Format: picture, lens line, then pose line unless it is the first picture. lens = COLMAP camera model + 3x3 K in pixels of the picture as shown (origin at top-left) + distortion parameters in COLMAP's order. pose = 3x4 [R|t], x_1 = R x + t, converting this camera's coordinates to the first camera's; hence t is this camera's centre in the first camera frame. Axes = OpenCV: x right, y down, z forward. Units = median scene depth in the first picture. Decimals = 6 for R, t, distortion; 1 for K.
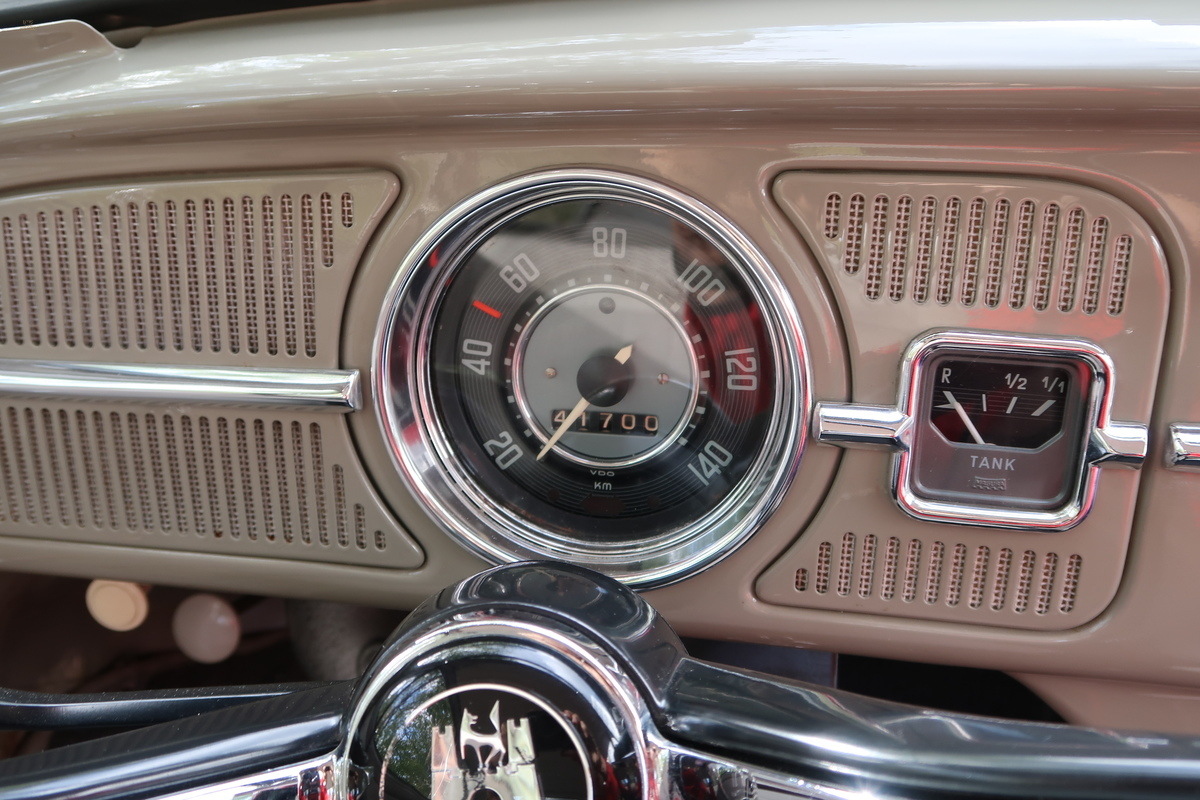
lens RADIAL K [[1055.8, 0, 600.0], [0, 1055.8, 400.0], [0, 0, 1]] dist [-0.002970, -0.002077]
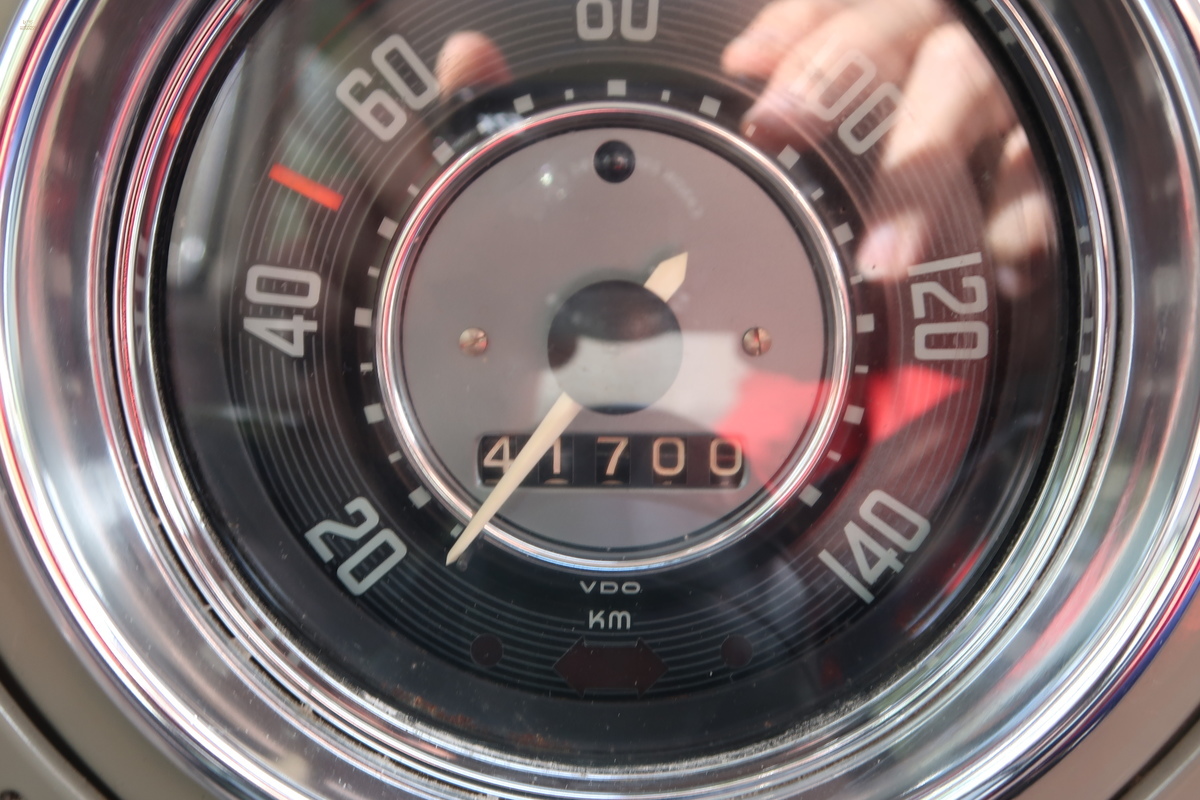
lens RADIAL K [[1055.8, 0, 600.0], [0, 1055.8, 400.0], [0, 0, 1]] dist [-0.002970, -0.002077]
pose [[0.986778, -0.035719, 0.158096, -0.063490], [0.052848, 0.993014, -0.105501, 0.040845], [-0.153223, 0.112461, 0.981772, 0.601978]]
